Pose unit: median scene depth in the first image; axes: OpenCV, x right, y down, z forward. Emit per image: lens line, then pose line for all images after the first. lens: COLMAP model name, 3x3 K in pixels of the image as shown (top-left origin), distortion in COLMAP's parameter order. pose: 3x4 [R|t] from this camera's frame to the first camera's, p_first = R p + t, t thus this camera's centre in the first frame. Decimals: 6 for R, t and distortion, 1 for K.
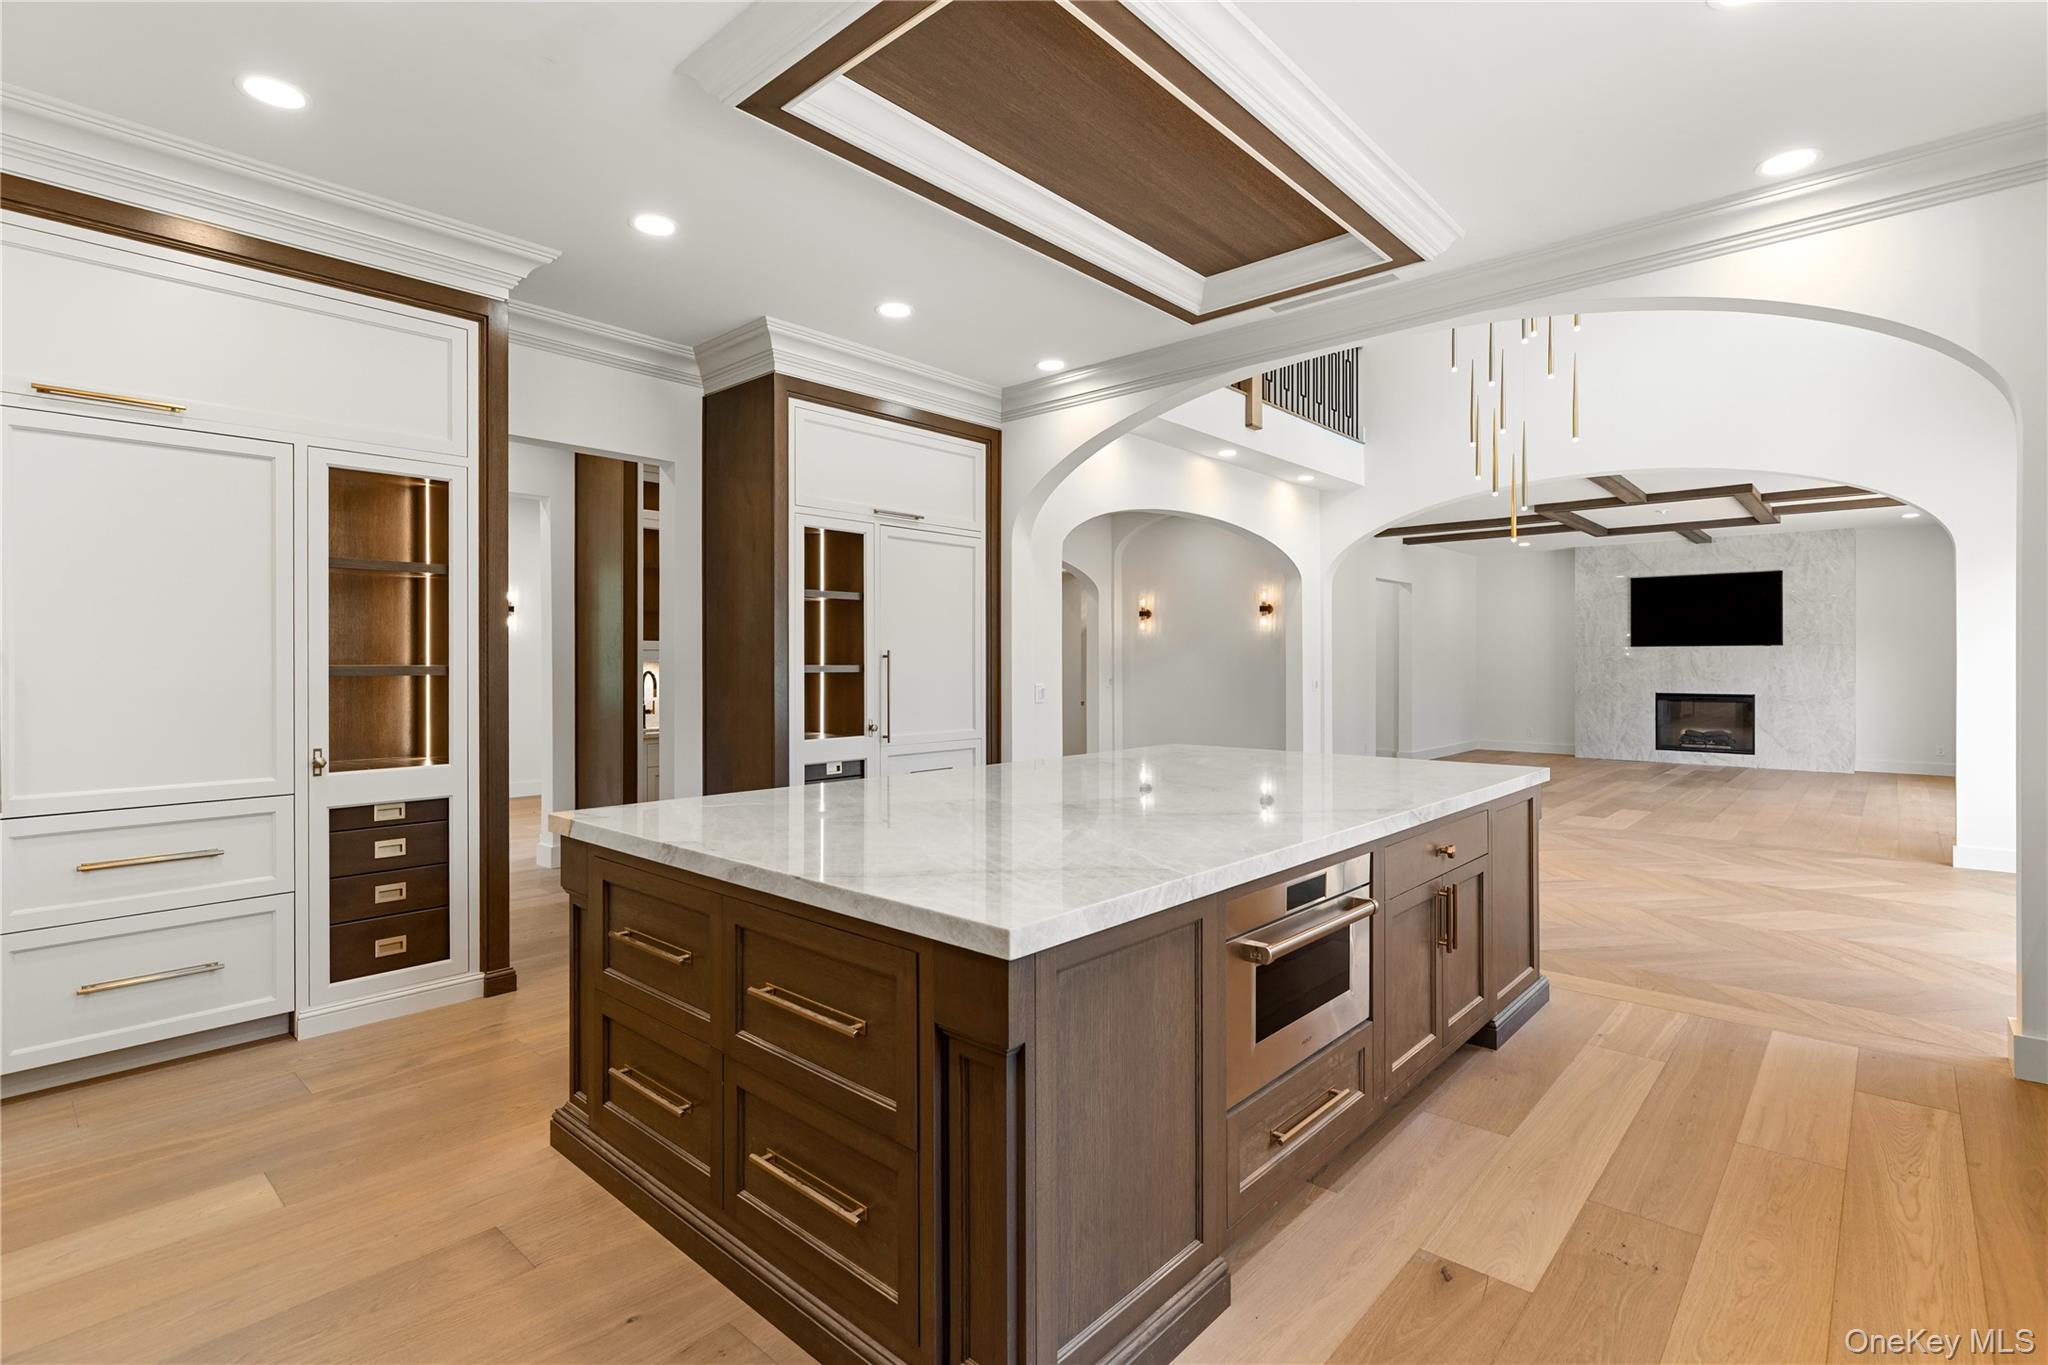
lens RADIAL K [[968.6, 0, 1034.5], [0, 968.6, 662.1], [0, 0, 1]] dist [0.002702, 0.000943]
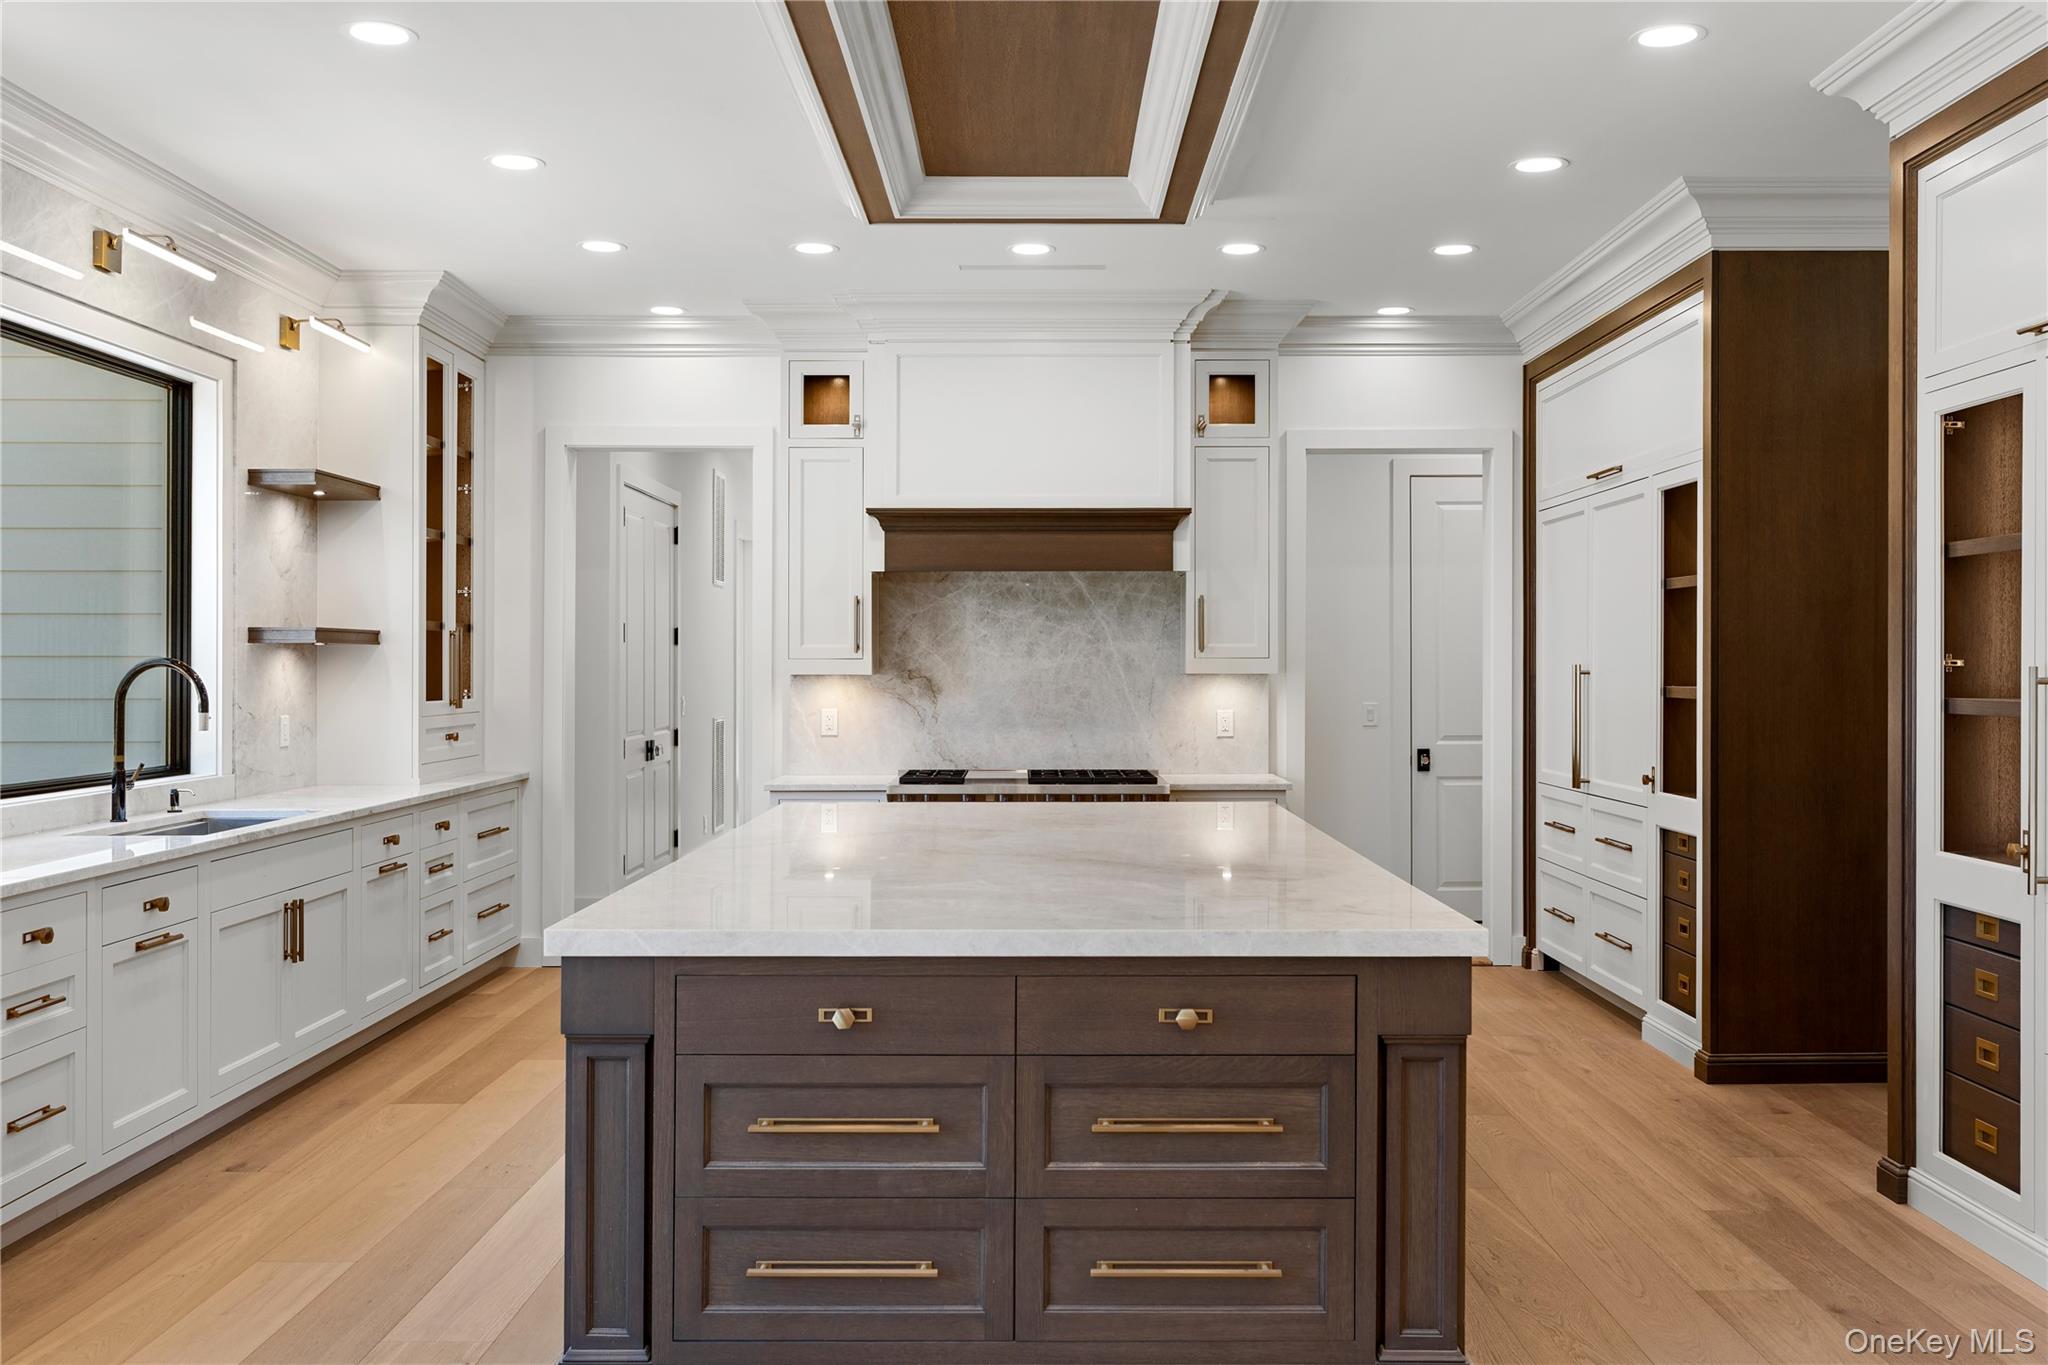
lens RADIAL K [[1831.9, 0, 1028.2], [0, 1831.9, 657.2], [0, 0, 1]] dist [-0.011528, 0.026661]
pose [[-0.755739, -0.003343, -0.654864, 0.293902], [-0.001829, 0.999994, -0.002994, -0.006050], [0.654870, -0.001065, -0.755741, 0.573511]]
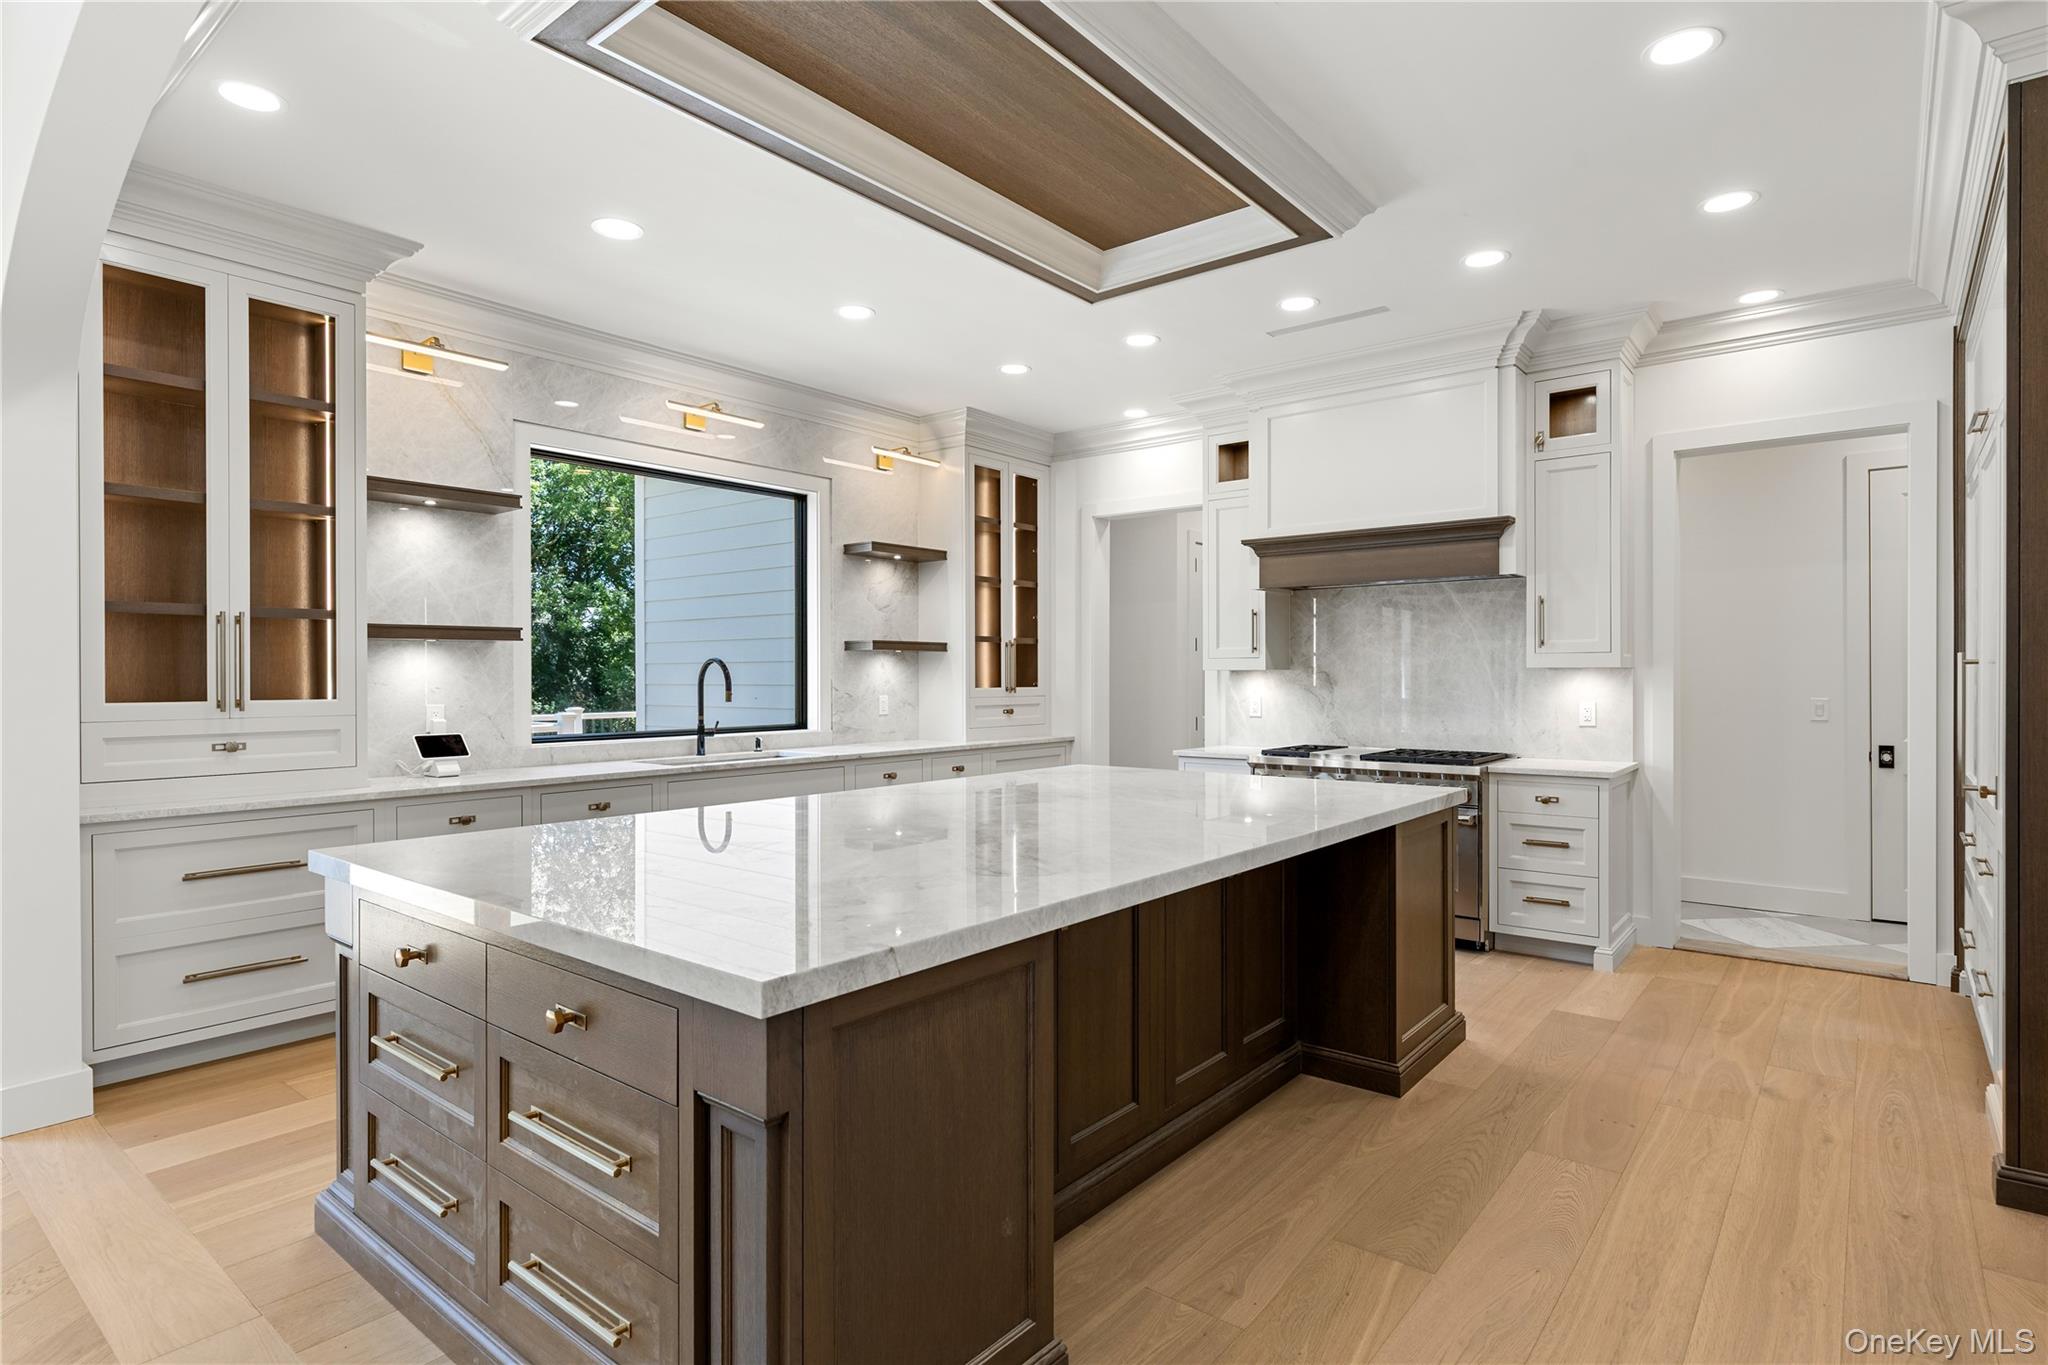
lens RADIAL K [[1060.3, 0, 1020.0], [0, 1060.3, 676.2], [0, 0, 1]] dist [0.001230, 0.002189]
pose [[-0.999477, 0.000973, -0.032333, 0.033964], [0.000892, 0.999996, 0.002517, -0.000045], [0.032336, 0.002487, -0.999474, 0.527595]]
